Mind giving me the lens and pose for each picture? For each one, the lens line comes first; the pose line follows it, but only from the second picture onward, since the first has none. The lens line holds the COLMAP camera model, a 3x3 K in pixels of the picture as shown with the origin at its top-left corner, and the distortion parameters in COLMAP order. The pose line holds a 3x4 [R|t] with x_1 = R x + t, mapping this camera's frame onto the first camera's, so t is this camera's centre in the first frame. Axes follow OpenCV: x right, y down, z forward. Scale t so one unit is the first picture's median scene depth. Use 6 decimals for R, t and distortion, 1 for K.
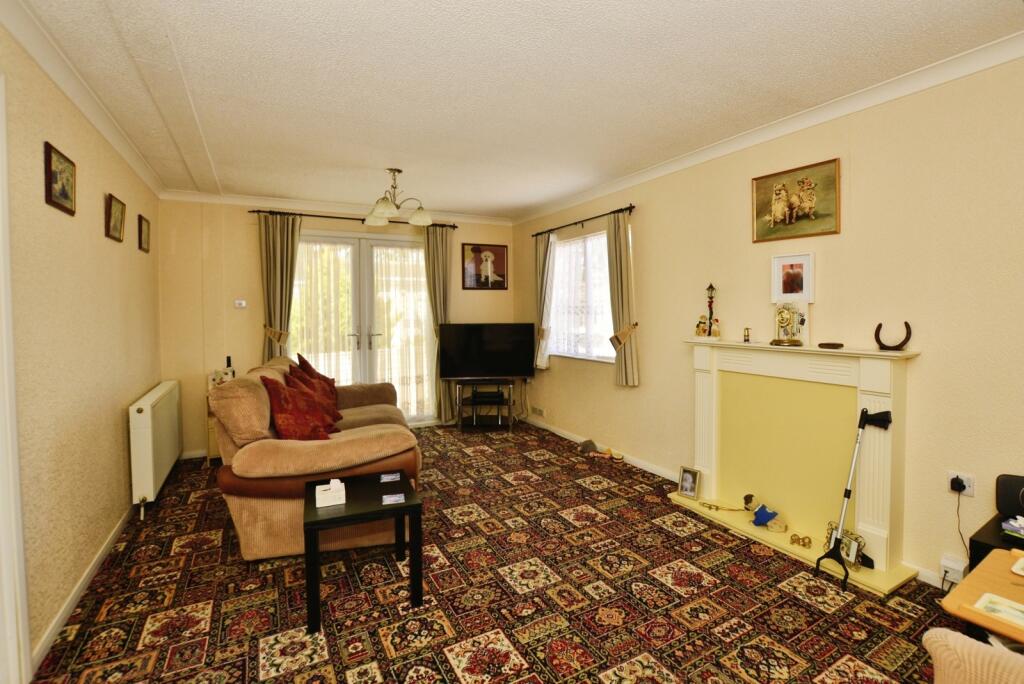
lens RADIAL K [[456.7, 0, 516.6], [0, 456.7, 312.9], [0, 0, 1]] dist [-0.030012, 0.000456]
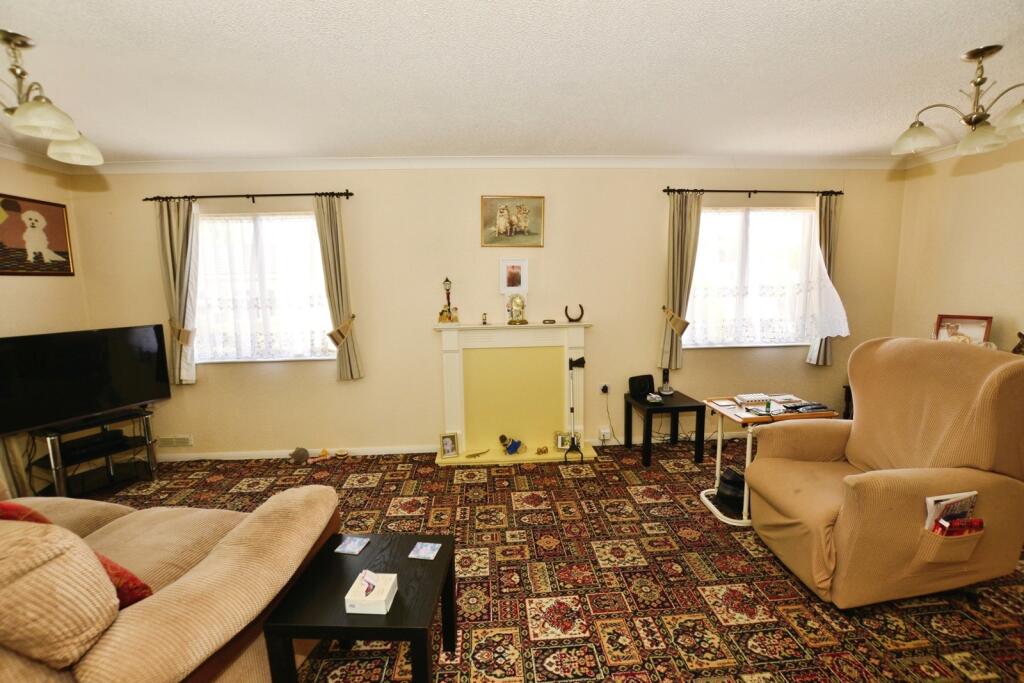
lens RADIAL K [[442.7, 0, 514.4], [0, 442.7, 342.5], [0, 0, 1]] dist [-0.023688, 0.000366]
pose [[0.444705, -0.117525, 0.887933, -0.611583], [0.022497, 0.992507, 0.120099, -0.035760], [-0.895395, -0.033433, 0.444017, 0.370936]]
